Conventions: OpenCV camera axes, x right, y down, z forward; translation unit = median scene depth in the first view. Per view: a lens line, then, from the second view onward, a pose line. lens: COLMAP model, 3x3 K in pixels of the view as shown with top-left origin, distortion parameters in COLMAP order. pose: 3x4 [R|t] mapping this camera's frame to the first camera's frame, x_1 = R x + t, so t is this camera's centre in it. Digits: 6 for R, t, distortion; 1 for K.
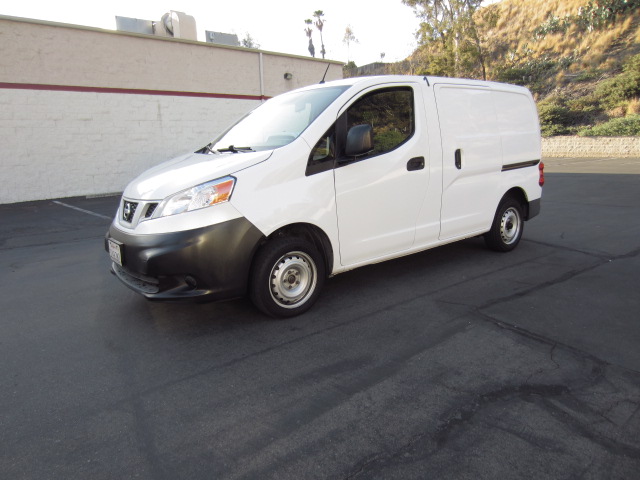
lens RADIAL K [[453.2, 0, 316.3], [0, 453.2, 243.1], [0, 0, 1]] dist [-0.049633, 0.026164]
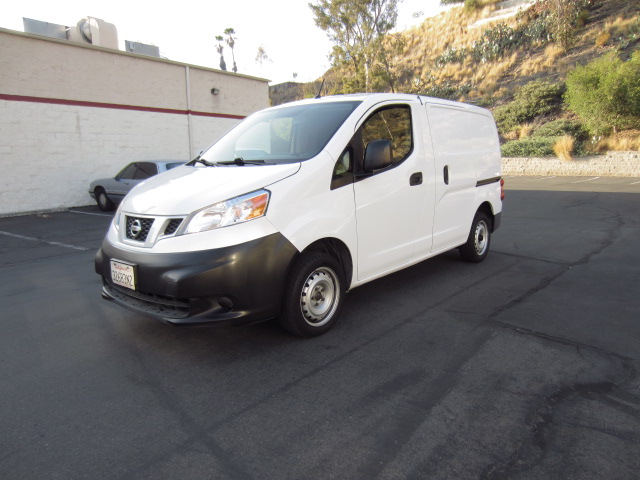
lens RADIAL K [[453.2, 0, 317.9], [0, 453.2, 244.4], [0, 0, 1]] dist [-0.049633, 0.026164]
pose [[0.980281, -0.021618, 0.196421, -0.184081], [0.028453, 0.999081, -0.032045, 0.000185], [-0.195548, 0.037002, 0.979996, 0.036103]]
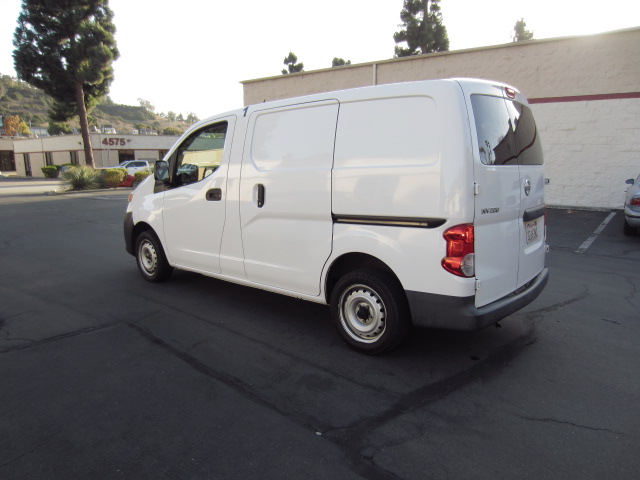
lens RADIAL K [[453.2, 0, 319.5], [0, 453.2, 242.3], [0, 0, 1]] dist [-0.049633, 0.026164]
pose [[0.210004, 0.205057, -0.955955, 1.171286], [-0.209688, 0.964453, 0.160816, -0.260093], [0.954950, 0.166680, 0.245537, 0.896921]]
